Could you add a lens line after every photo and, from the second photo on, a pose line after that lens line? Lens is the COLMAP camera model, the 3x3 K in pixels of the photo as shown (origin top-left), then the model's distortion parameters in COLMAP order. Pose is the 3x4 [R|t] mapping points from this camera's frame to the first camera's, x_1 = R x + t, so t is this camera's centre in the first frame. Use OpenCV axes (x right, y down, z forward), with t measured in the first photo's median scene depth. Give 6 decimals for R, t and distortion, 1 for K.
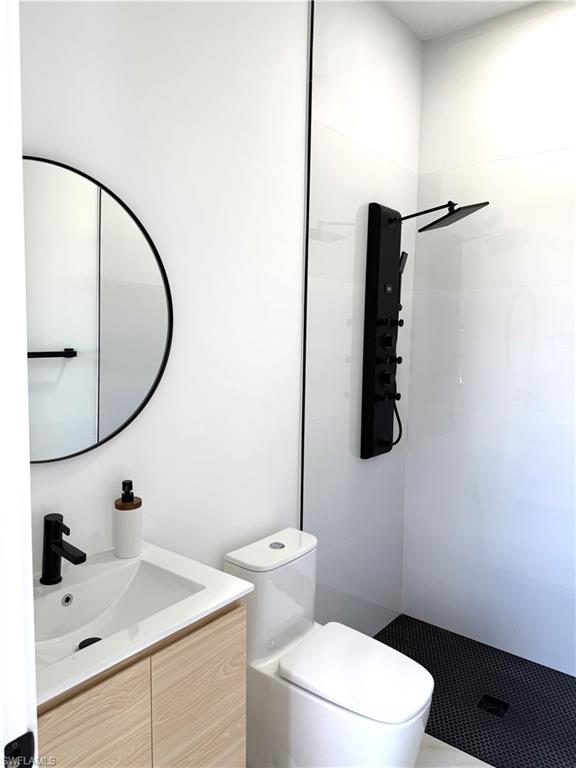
lens RADIAL K [[537.8, 0, 294.1], [0, 537.8, 396.6], [0, 0, 1]] dist [0.037882, -0.003488]
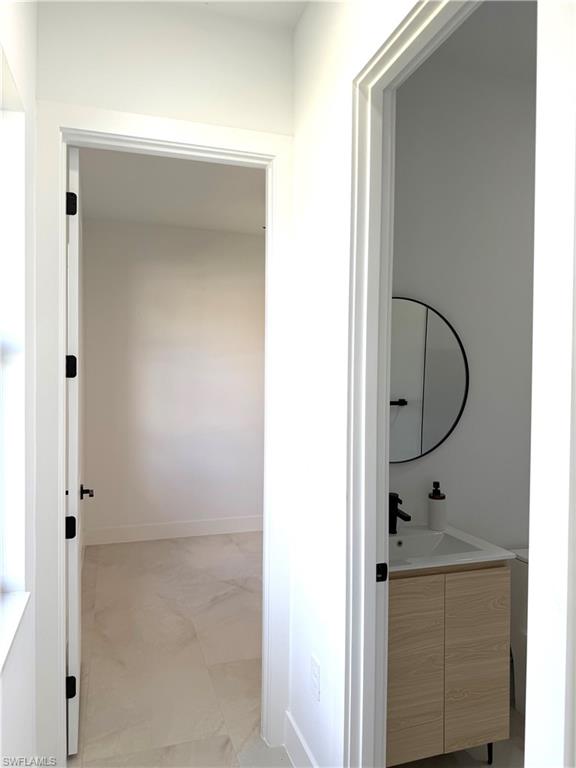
lens RADIAL K [[537.8, 0, 294.1], [0, 537.8, 396.6], [0, 0, 1]] dist [0.037882, -0.003488]
pose [[0.835421, 0.006427, -0.549573, 0.234011], [-0.060941, 0.994849, -0.081005, 0.071111], [0.546221, 0.101164, 0.831509, -0.631814]]
